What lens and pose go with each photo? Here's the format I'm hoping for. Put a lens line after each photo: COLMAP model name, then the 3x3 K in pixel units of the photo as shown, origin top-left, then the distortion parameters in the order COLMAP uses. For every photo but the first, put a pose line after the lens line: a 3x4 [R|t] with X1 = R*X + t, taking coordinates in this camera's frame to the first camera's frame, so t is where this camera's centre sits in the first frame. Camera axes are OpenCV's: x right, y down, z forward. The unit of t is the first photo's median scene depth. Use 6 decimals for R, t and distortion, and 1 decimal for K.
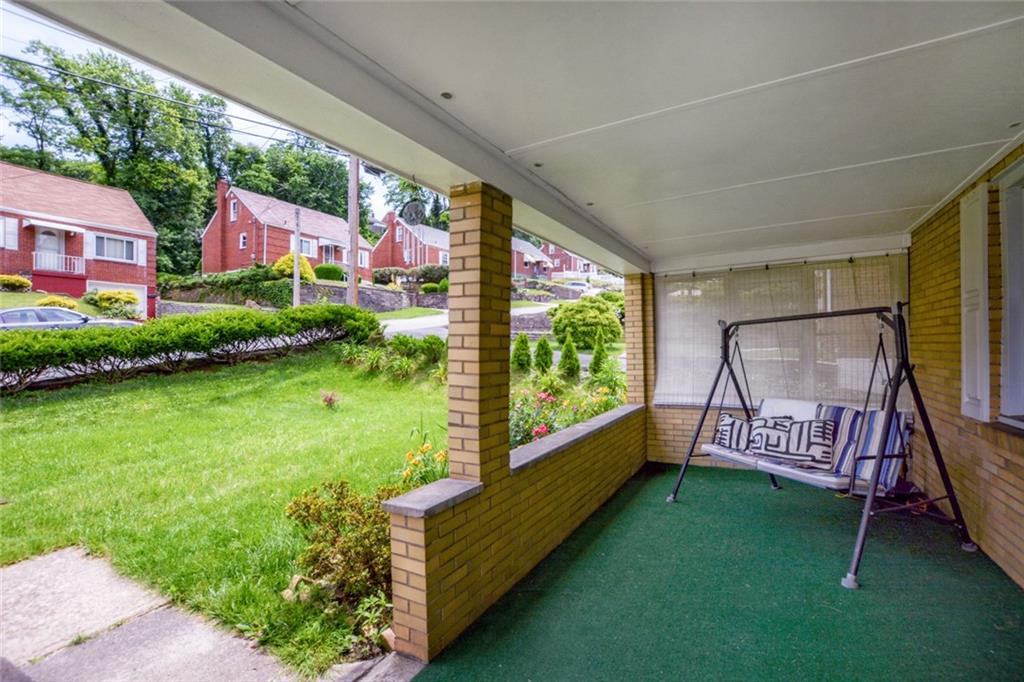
lens RADIAL K [[455.6, 0, 512.0], [0, 455.6, 341.0], [0, 0, 1]] dist [-0.001797, -0.000409]
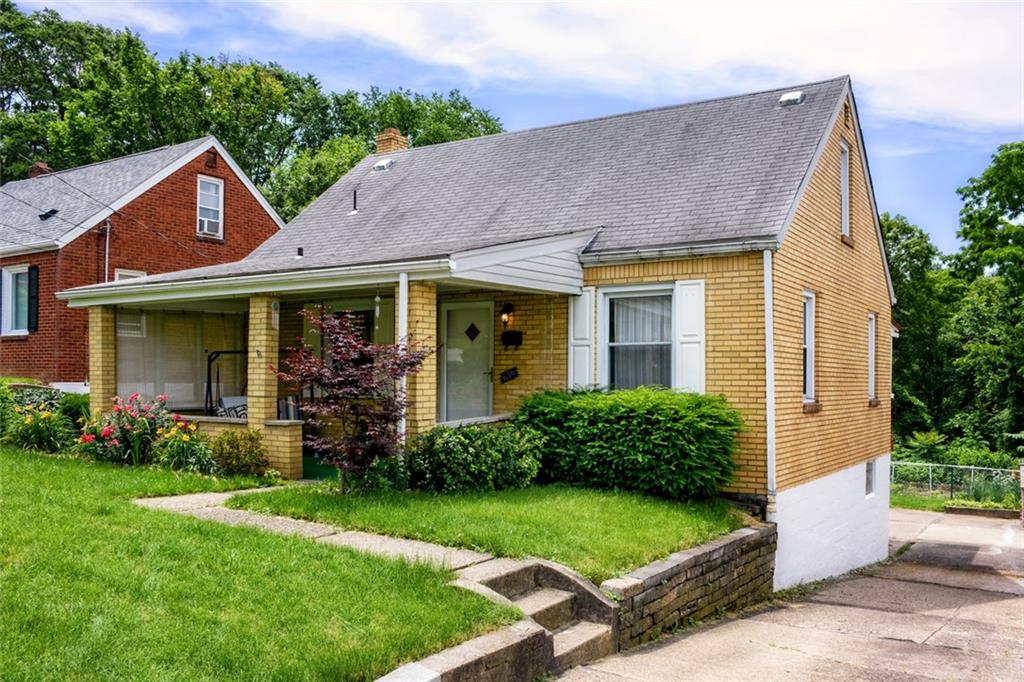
lens RADIAL K [[860.3, 0, 513.5], [0, 860.3, 364.3], [0, 0, 1]] dist [-0.007303, -0.004838]
pose [[0.074696, 0.021067, 0.996984, -2.274297], [-0.015234, 0.999684, -0.019983, 0.046816], [-0.997090, -0.013695, 0.074993, -0.284233]]
